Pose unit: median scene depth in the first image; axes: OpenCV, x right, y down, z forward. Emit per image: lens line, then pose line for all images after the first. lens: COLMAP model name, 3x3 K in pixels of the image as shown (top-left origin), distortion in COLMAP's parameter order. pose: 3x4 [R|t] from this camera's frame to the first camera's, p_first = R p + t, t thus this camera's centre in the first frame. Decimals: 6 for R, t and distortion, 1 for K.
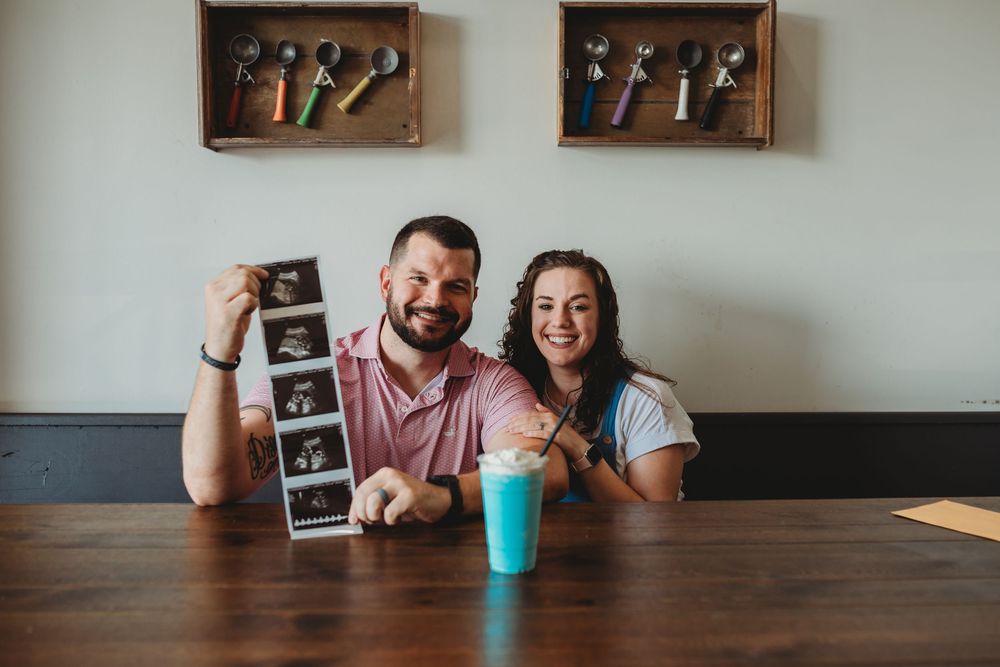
lens RADIAL K [[946.0, 0, 518.8], [0, 946.0, 336.7], [0, 0, 1]] dist [-0.002864, 0.004726]
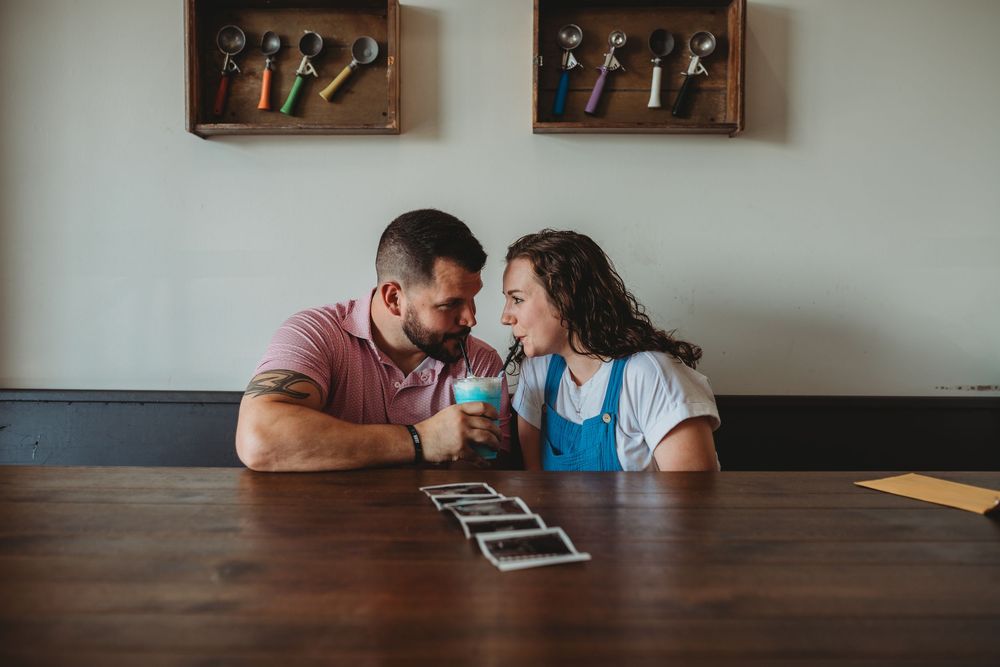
lens RADIAL K [[882.3, 0, 501.1], [0, 882.3, 332.1], [0, 0, 1]] dist [-0.001913, 0.000327]
pose [[0.999251, 0.006371, -0.038157, 0.045565], [-0.007529, 0.999513, -0.030299, 0.044025], [0.037946, 0.030564, 0.998812, 0.050722]]
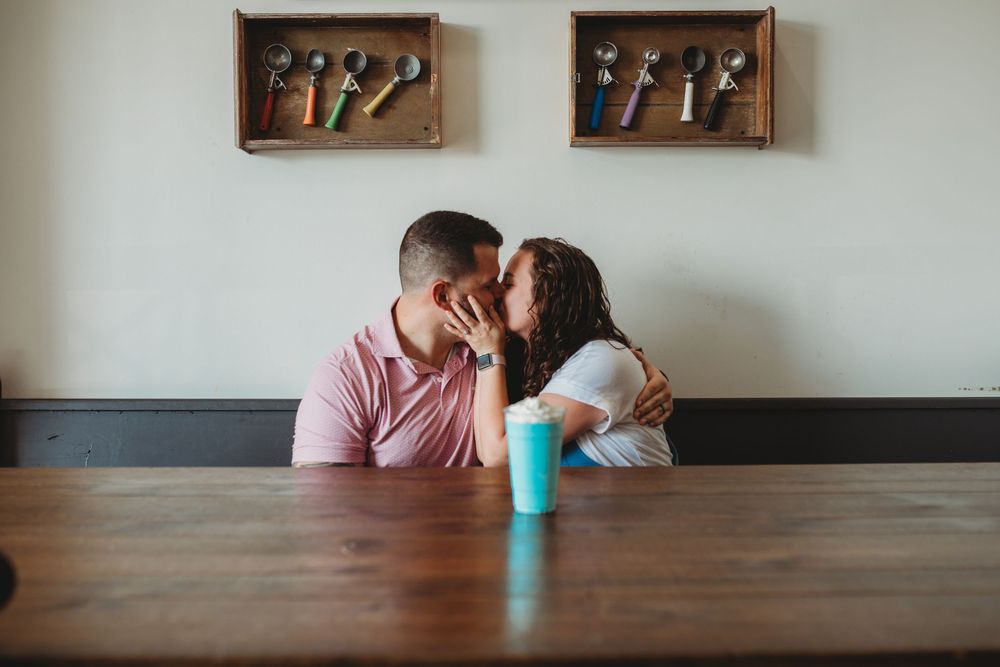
lens RADIAL K [[970.3, 0, 504.8], [0, 970.3, 337.3], [0, 0, 1]] dist [-0.002476, 0.016966]
pose [[0.999824, -0.002976, -0.018507, -0.012365], [0.002325, 0.999381, -0.035100, 0.051280], [0.018600, 0.035050, 0.999212, -0.082791]]
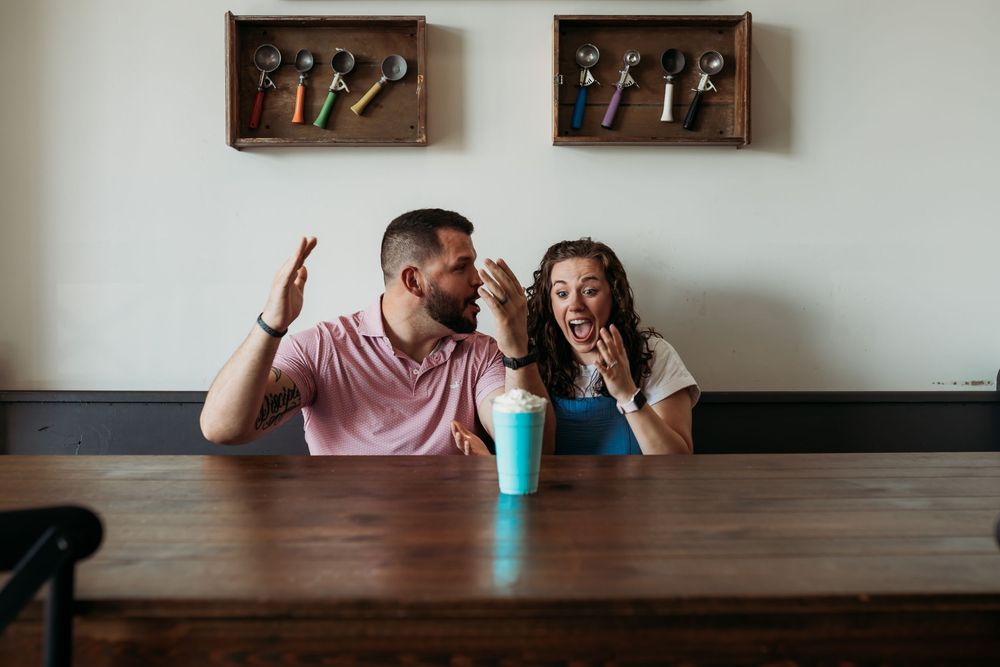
lens RADIAL K [[1090.3, 0, 494.1], [0, 1090.3, 311.9], [0, 0, 1]] dist [0.003180, 0.027047]
pose [[0.999972, 0.000245, -0.007433, -0.016798], [-0.000596, 0.998883, -0.047247, 0.049716], [0.007413, 0.047250, 0.998856, -0.246201]]
